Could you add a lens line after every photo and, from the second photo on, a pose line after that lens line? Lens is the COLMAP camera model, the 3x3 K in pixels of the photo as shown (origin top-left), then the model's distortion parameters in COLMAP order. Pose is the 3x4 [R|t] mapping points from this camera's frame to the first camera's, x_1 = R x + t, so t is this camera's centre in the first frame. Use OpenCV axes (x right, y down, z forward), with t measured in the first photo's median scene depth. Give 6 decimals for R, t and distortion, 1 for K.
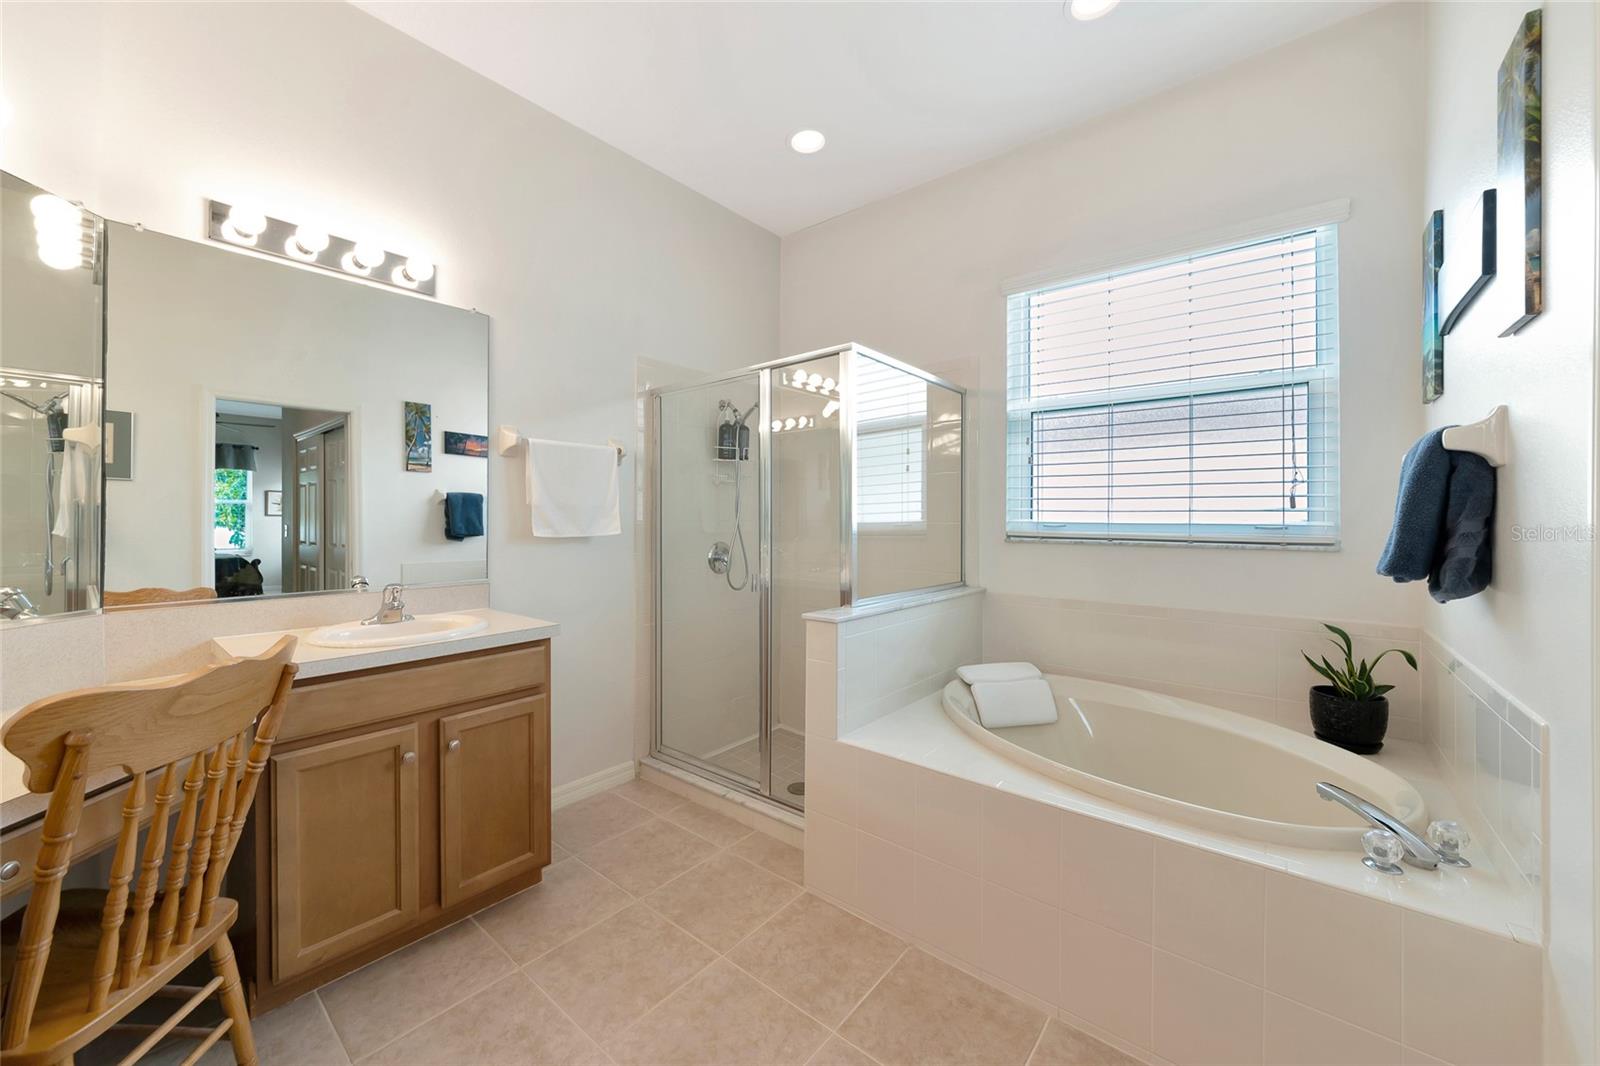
lens RADIAL K [[596.7, 0, 791.6], [0, 596.7, 510.7], [0, 0, 1]] dist [-0.008886, 0.000179]
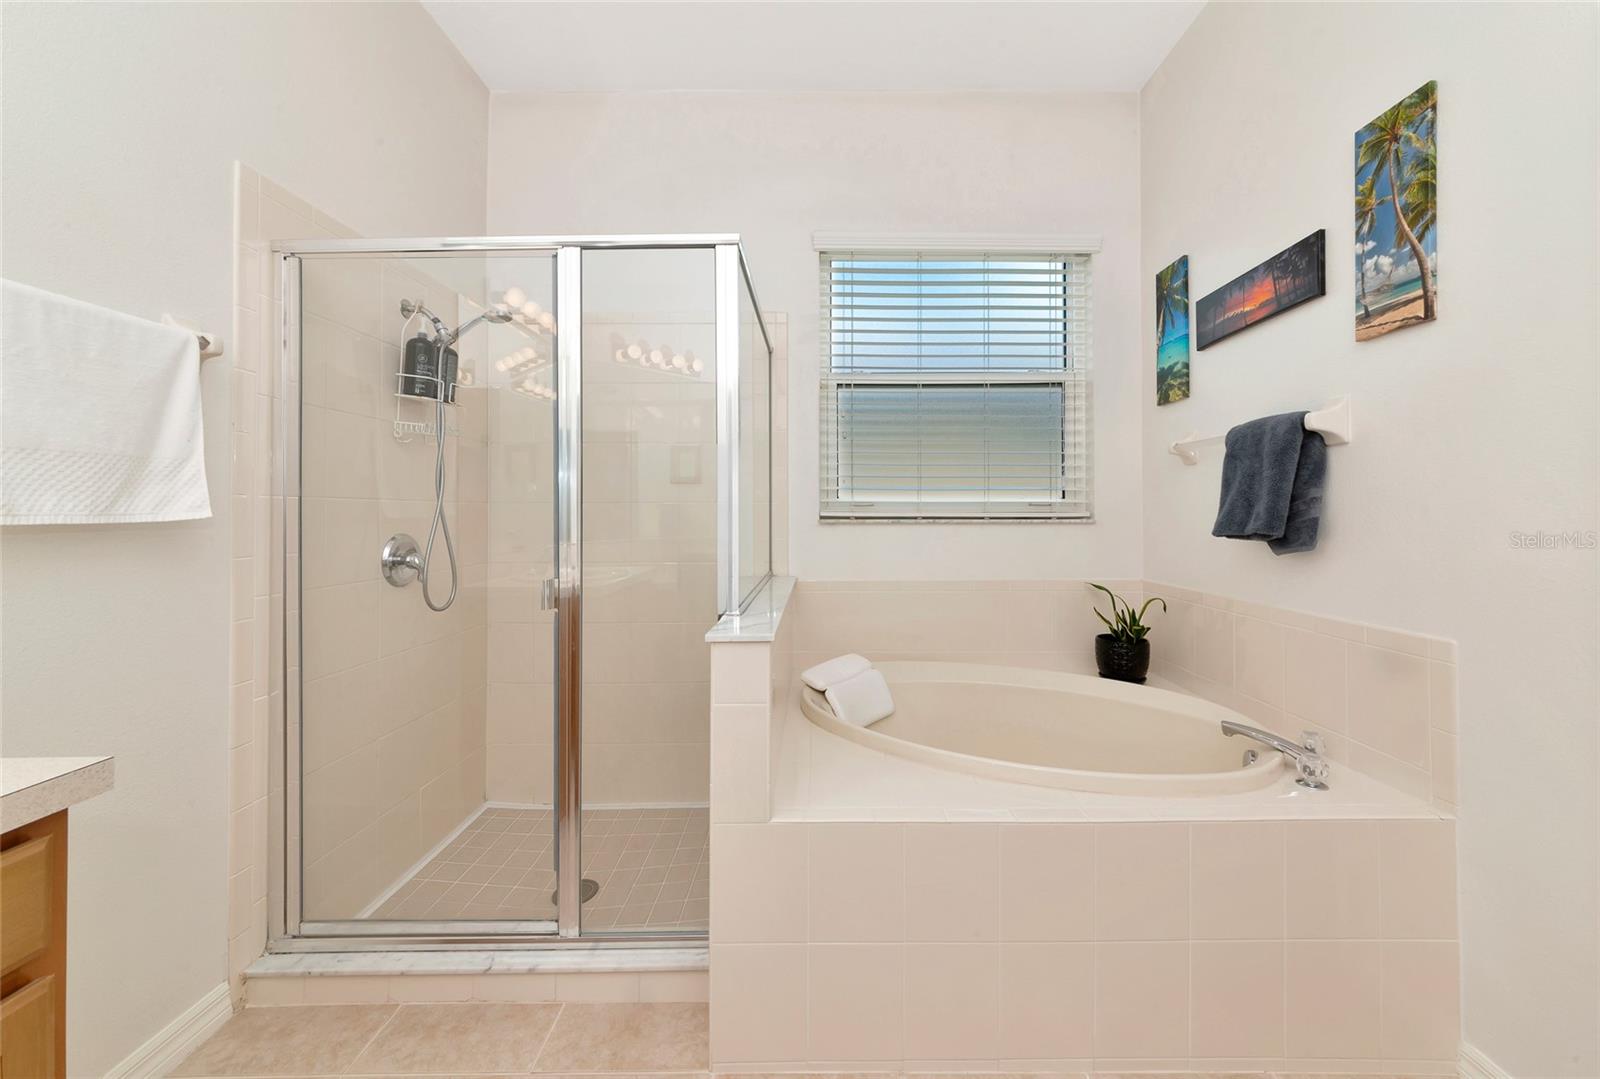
lens RADIAL K [[579.8, 0, 813.1], [0, 579.8, 507.6], [0, 0, 1]] dist [0.001568, 0.000251]
pose [[0.768400, 0.002304, 0.639966, -0.238254], [-0.004435, 0.999989, 0.001725, 0.031053], [-0.639955, -0.004164, 0.768401, 0.381785]]
